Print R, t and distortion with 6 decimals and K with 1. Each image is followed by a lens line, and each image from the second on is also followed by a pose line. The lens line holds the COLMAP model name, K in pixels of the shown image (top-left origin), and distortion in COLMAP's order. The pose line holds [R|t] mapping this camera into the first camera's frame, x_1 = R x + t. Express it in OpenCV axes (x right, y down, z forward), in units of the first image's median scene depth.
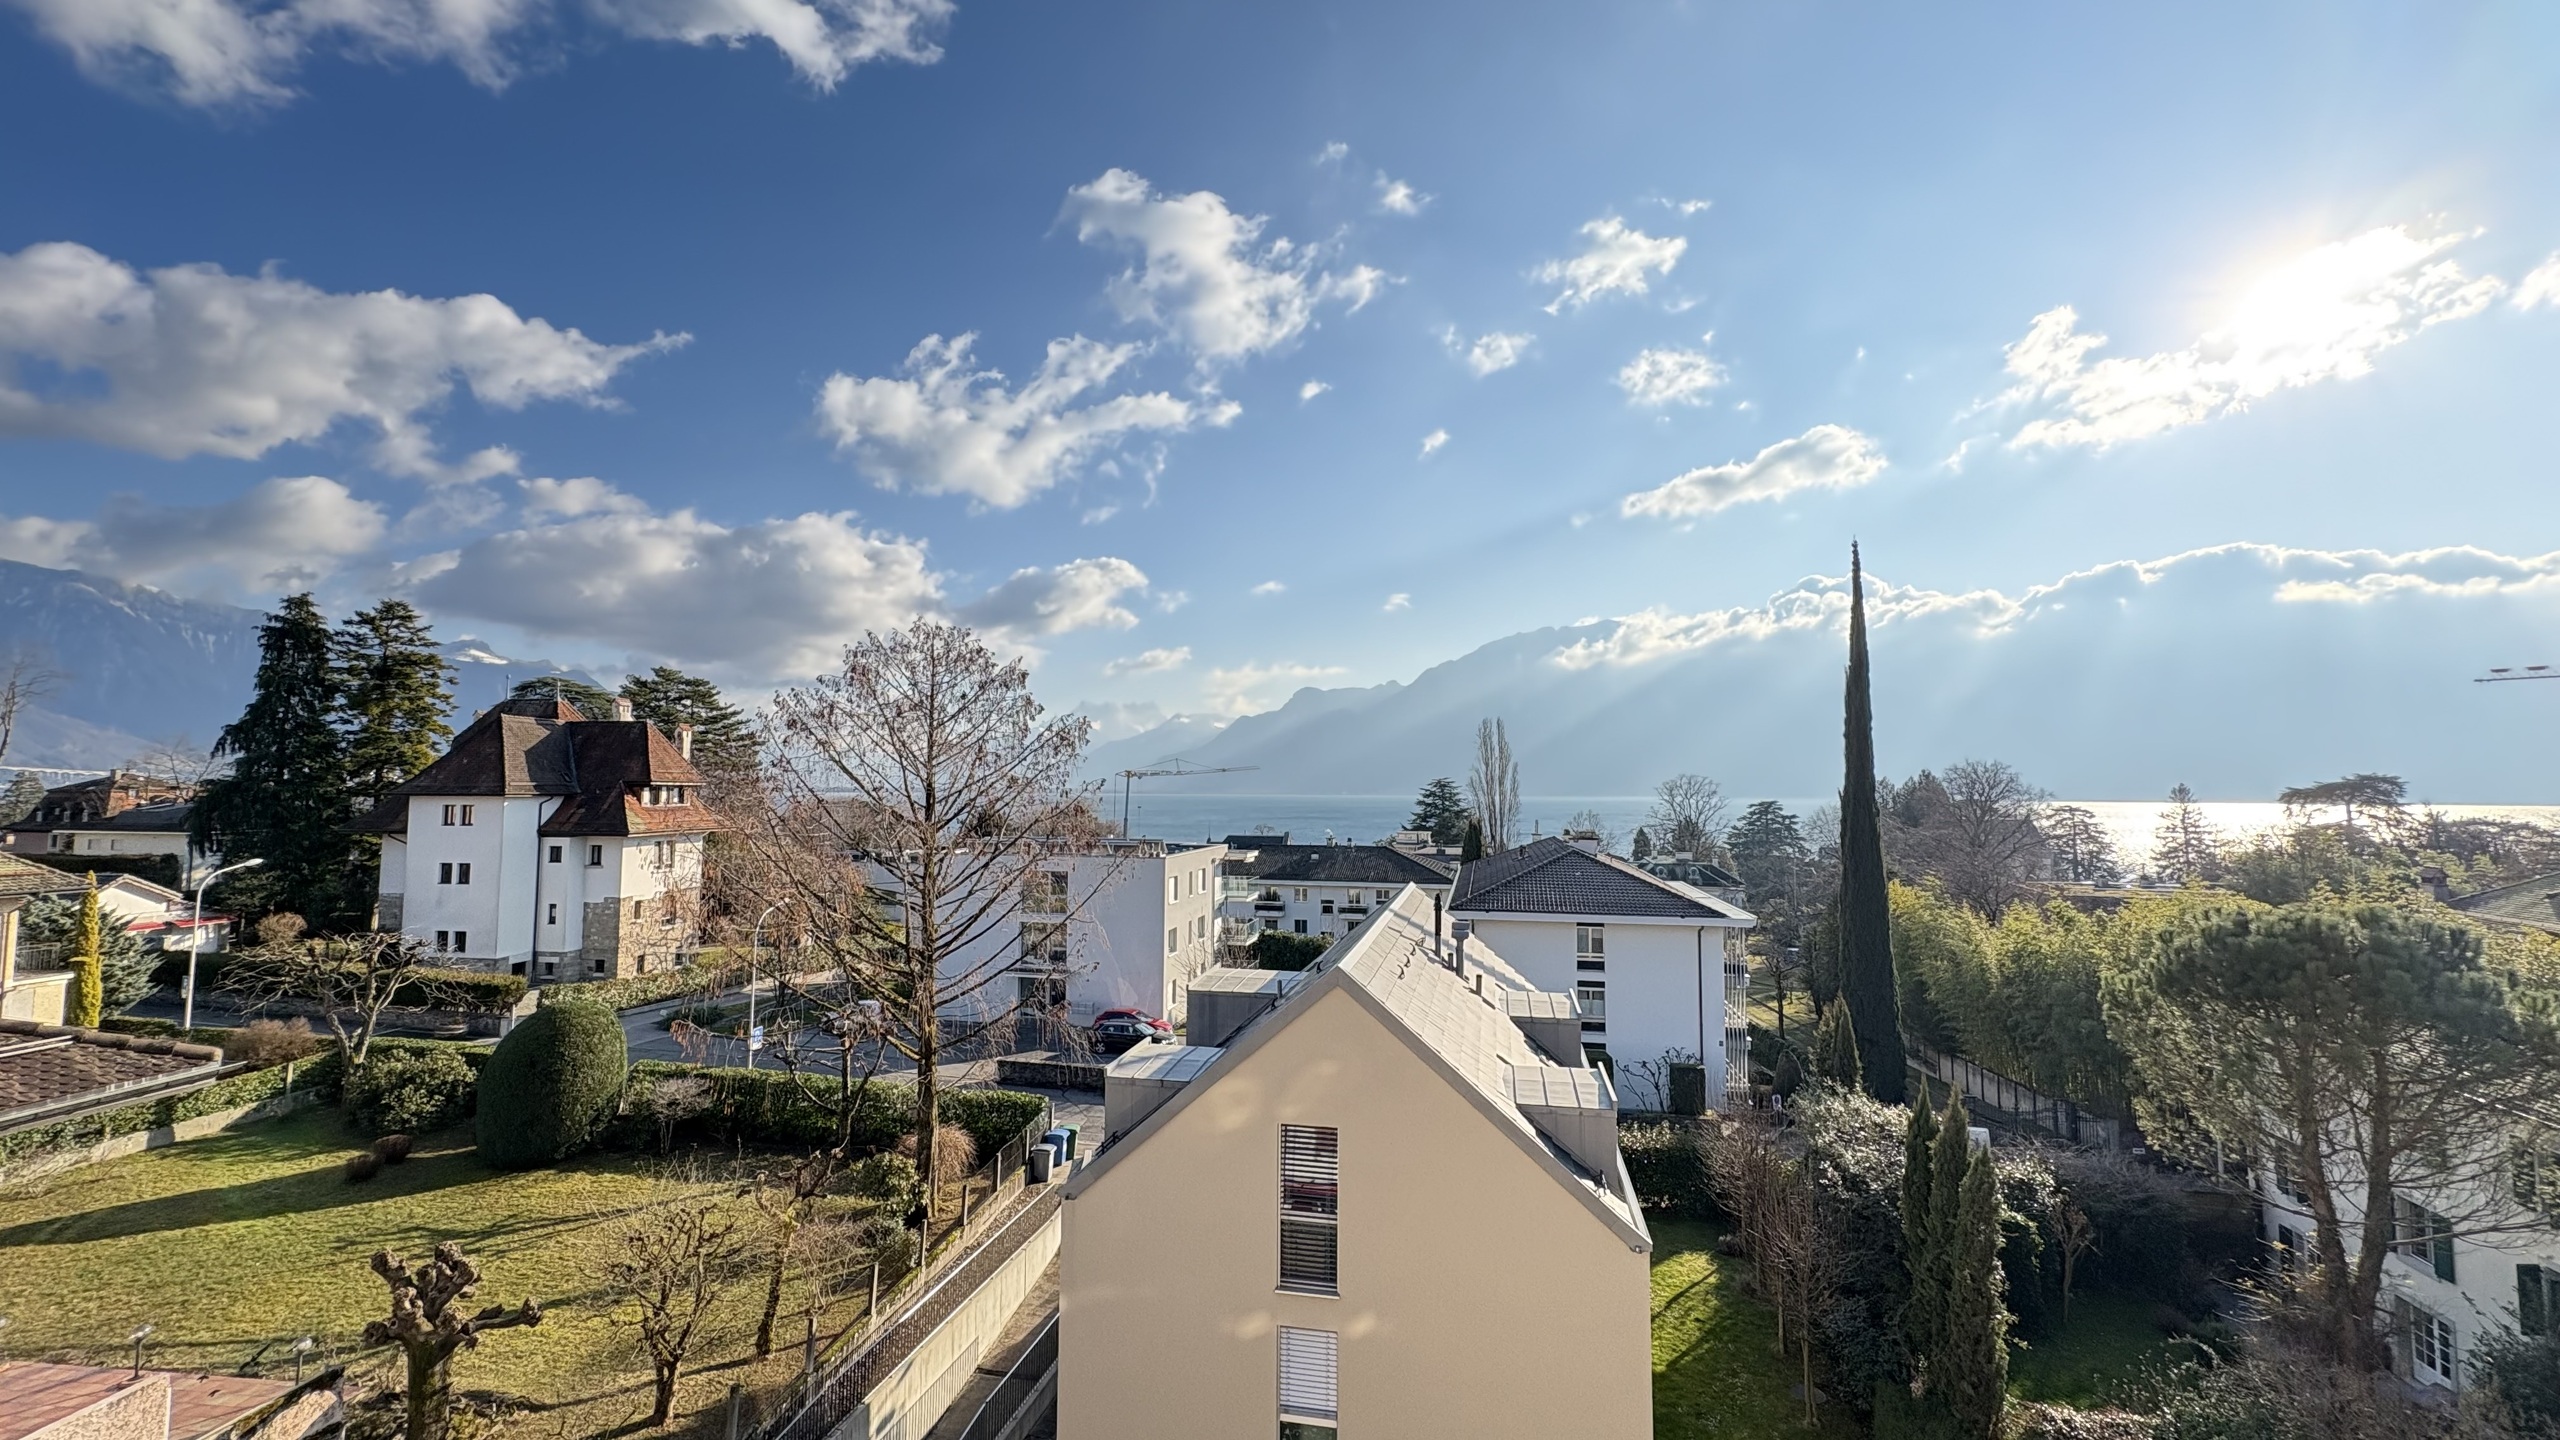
lens RADIAL K [[1013.4, 0, 1280.5], [0, 1013.4, 728.8], [0, 0, 1]] dist [-0.000110, 0.000327]
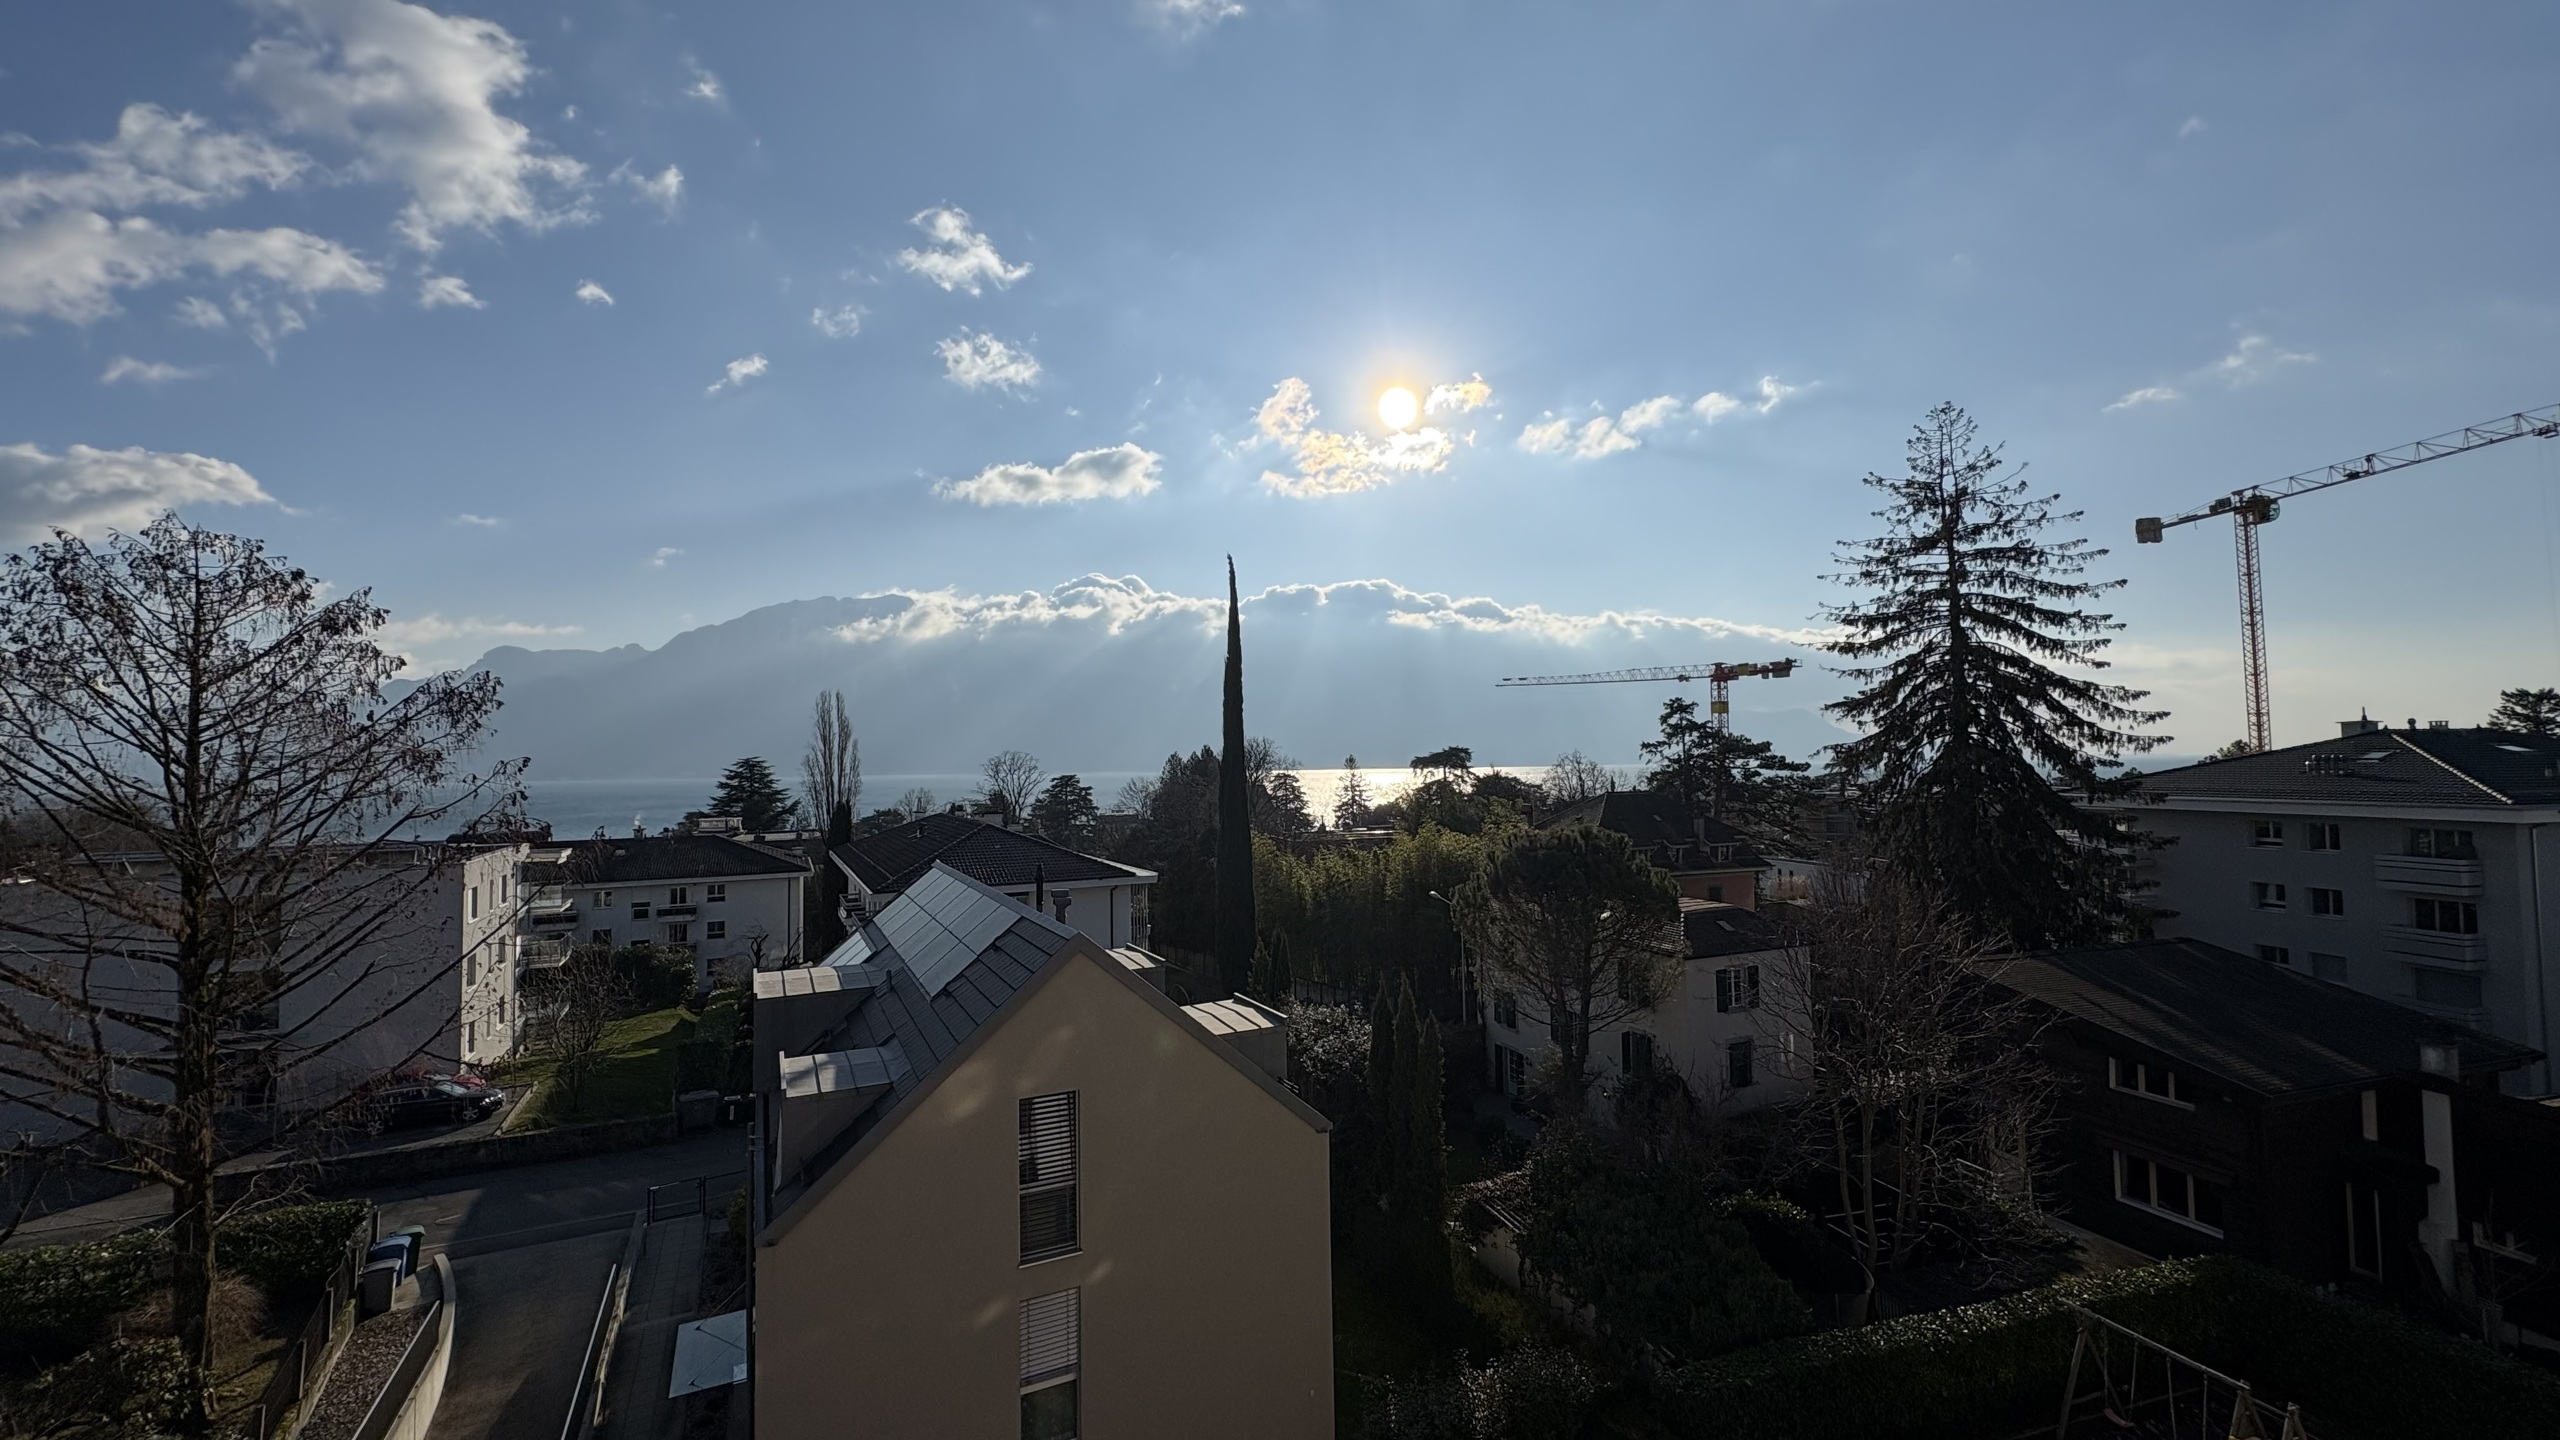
lens RADIAL K [[1013.4, 0, 1280.5], [0, 1013.4, 728.8], [0, 0, 1]] dist [-0.000110, 0.000327]
pose [[0.777496, 0.005885, 0.628860, -0.250662], [-0.019446, 0.999703, 0.014687, 0.006046], [-0.628587, -0.023648, 0.777380, 0.048825]]
